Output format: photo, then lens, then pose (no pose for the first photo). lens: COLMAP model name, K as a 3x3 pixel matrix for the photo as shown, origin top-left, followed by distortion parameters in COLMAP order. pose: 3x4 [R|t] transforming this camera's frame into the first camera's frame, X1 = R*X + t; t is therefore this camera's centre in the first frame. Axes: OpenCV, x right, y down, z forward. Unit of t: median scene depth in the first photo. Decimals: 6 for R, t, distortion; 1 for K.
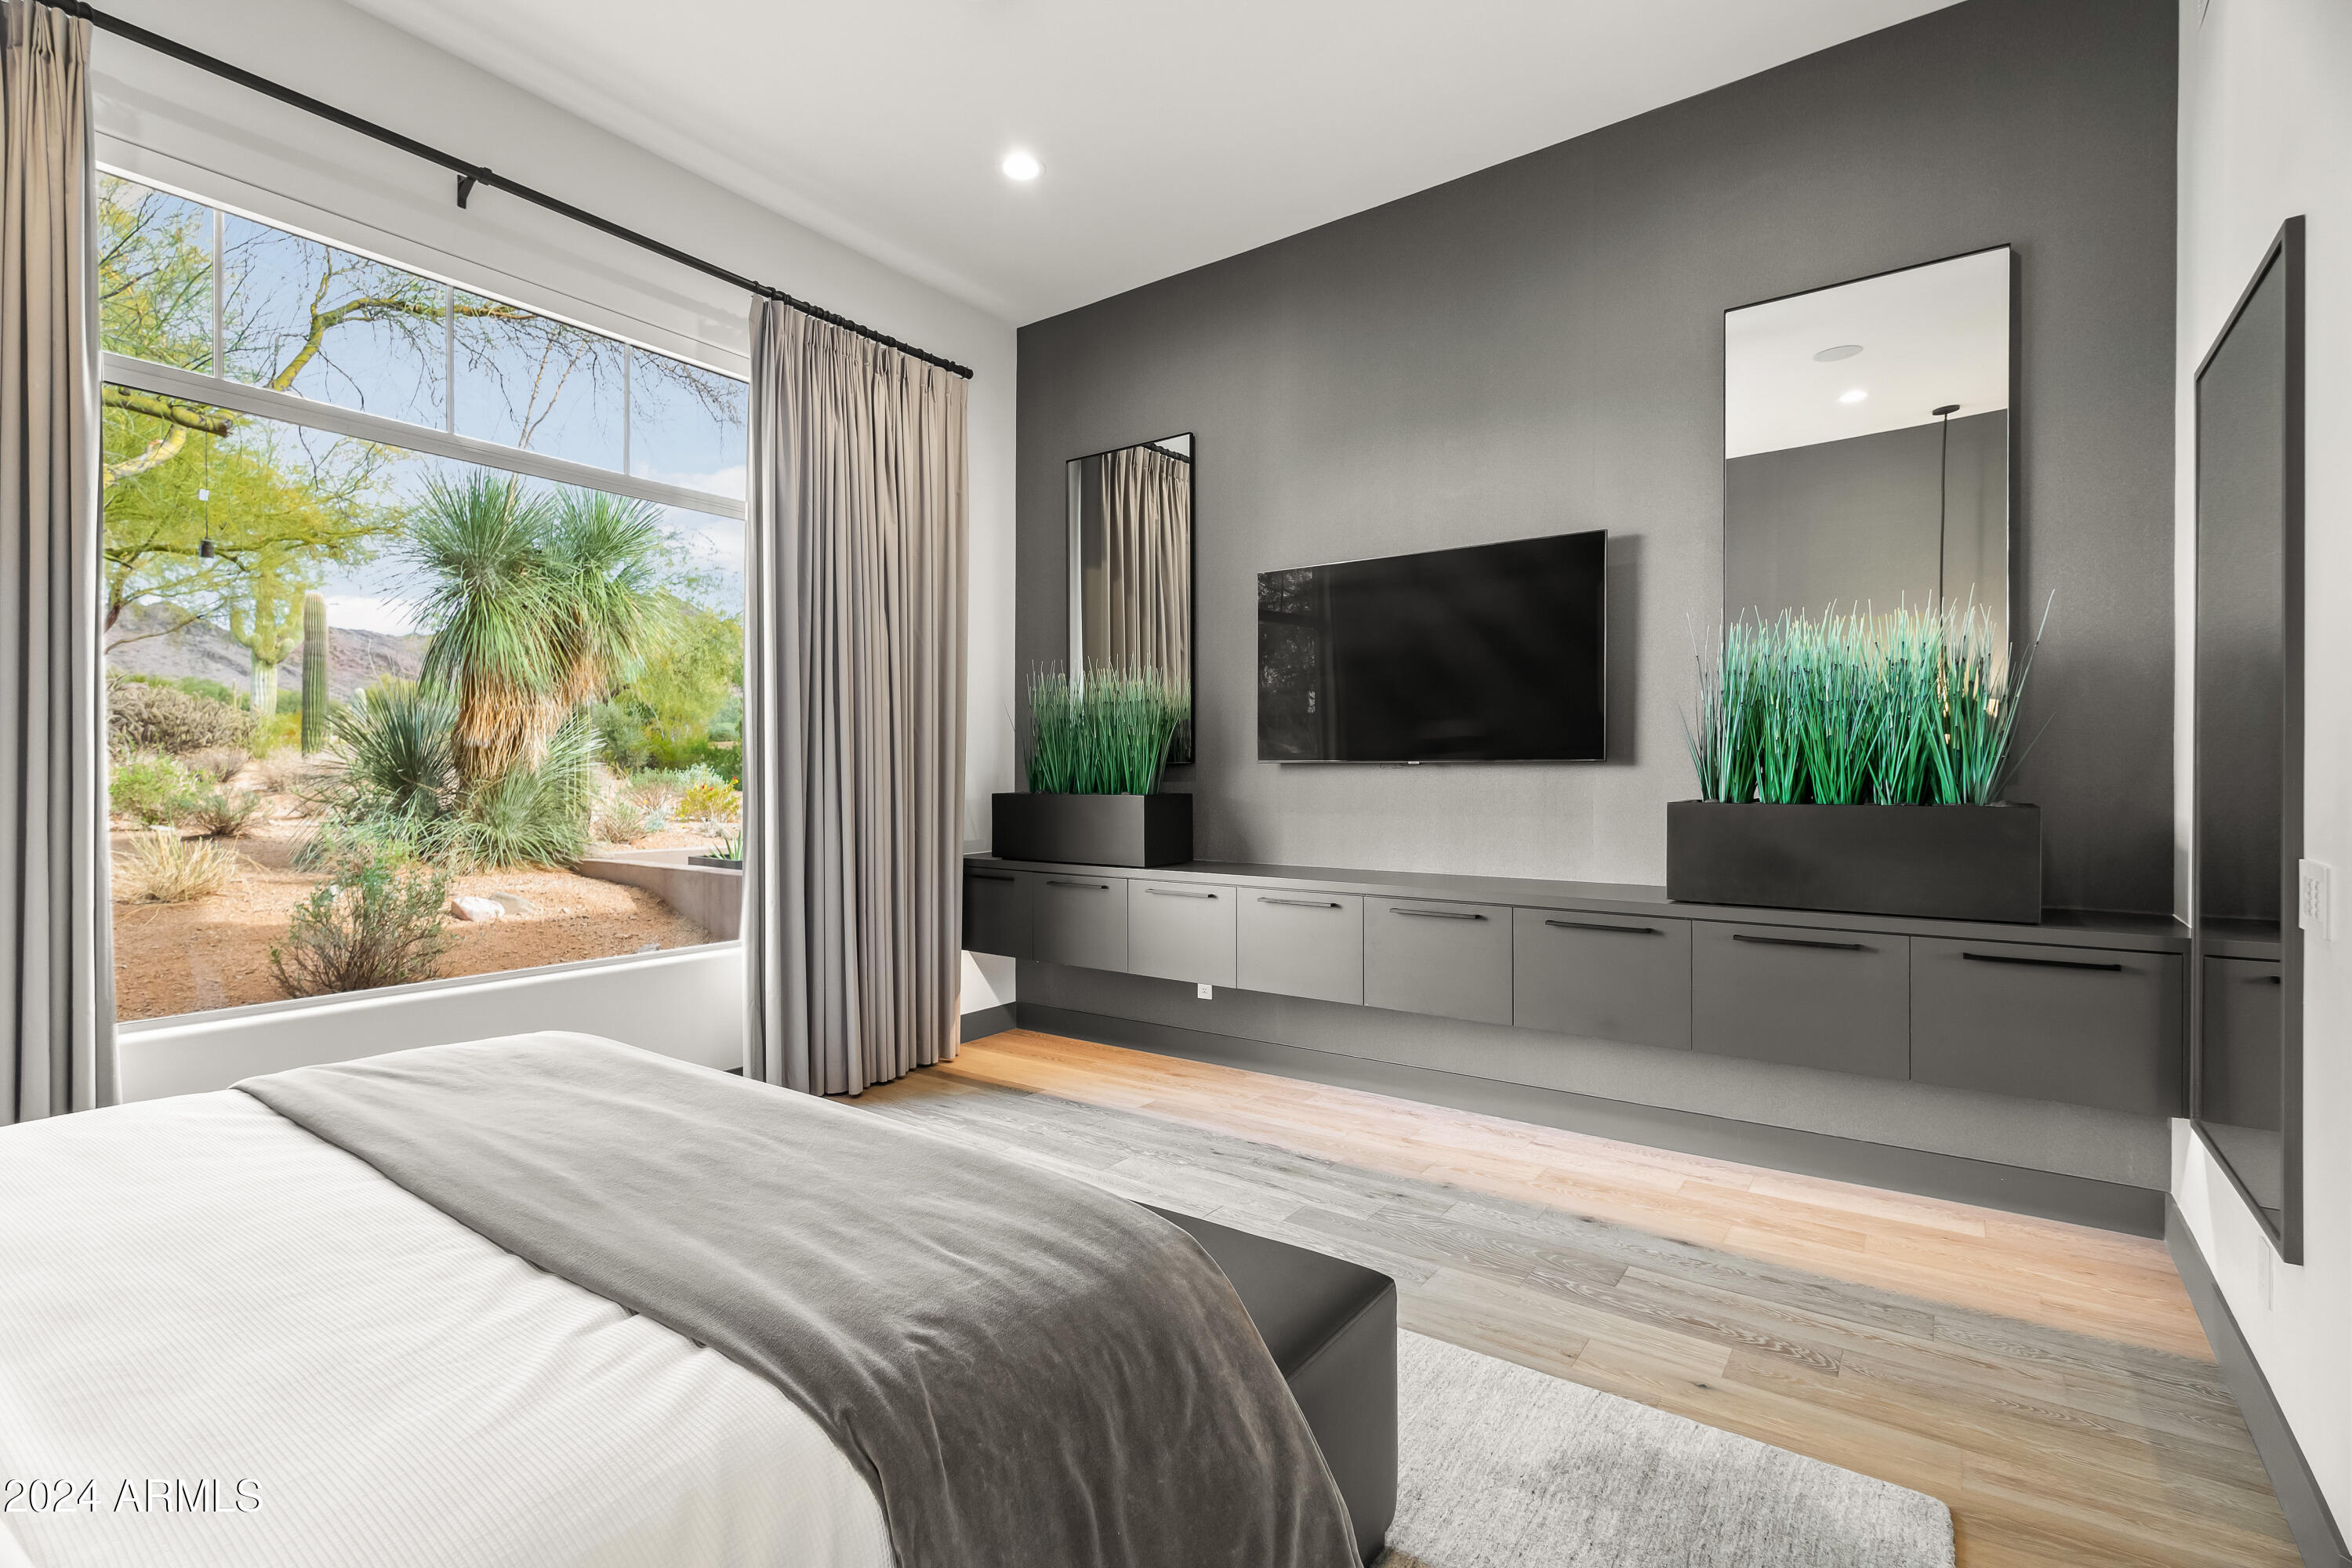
lens RADIAL K [[1103.4, 0, 1159.5], [0, 1103.4, 778.8], [0, 0, 1]] dist [0.006623, -0.001244]
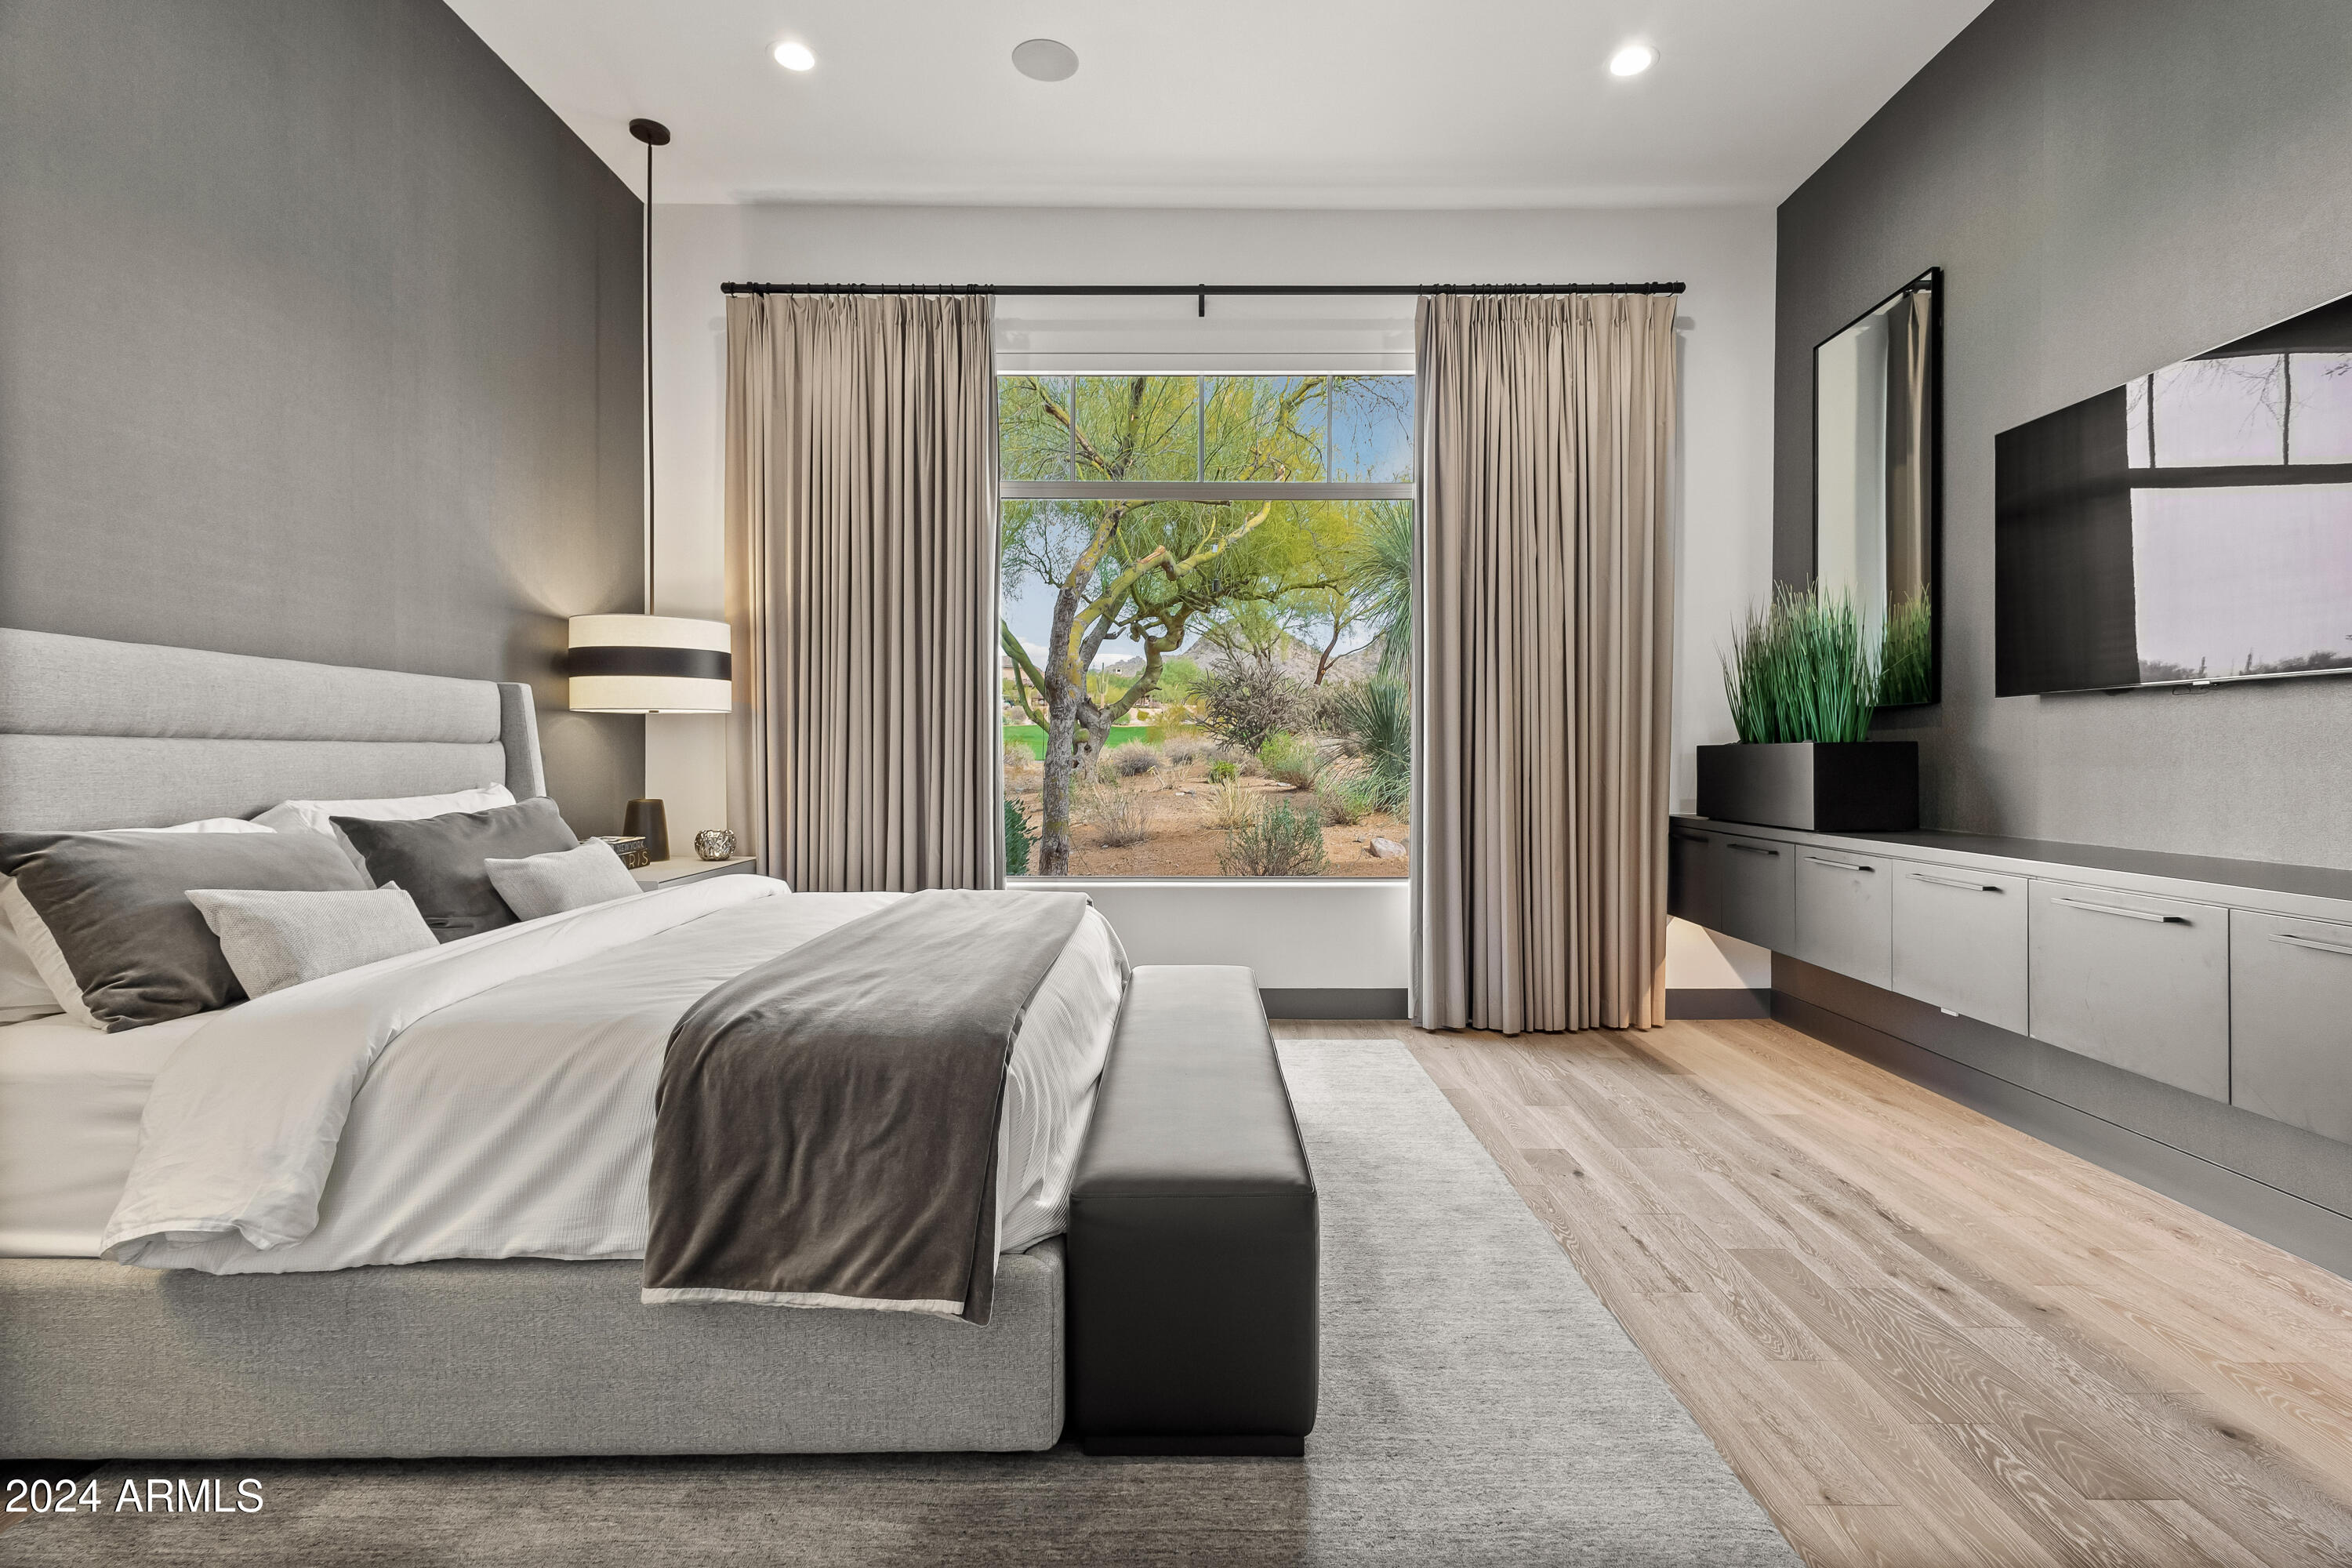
lens RADIAL K [[1121.7, 0, 1171.9], [0, 1121.7, 767.9], [0, 0, 1]] dist [0.001869, -0.000524]
pose [[0.568093, 0.007539, -0.822930, 0.399376], [-0.003820, 0.999971, 0.006524, 0.029945], [0.822955, -0.000562, 0.568106, 0.139276]]
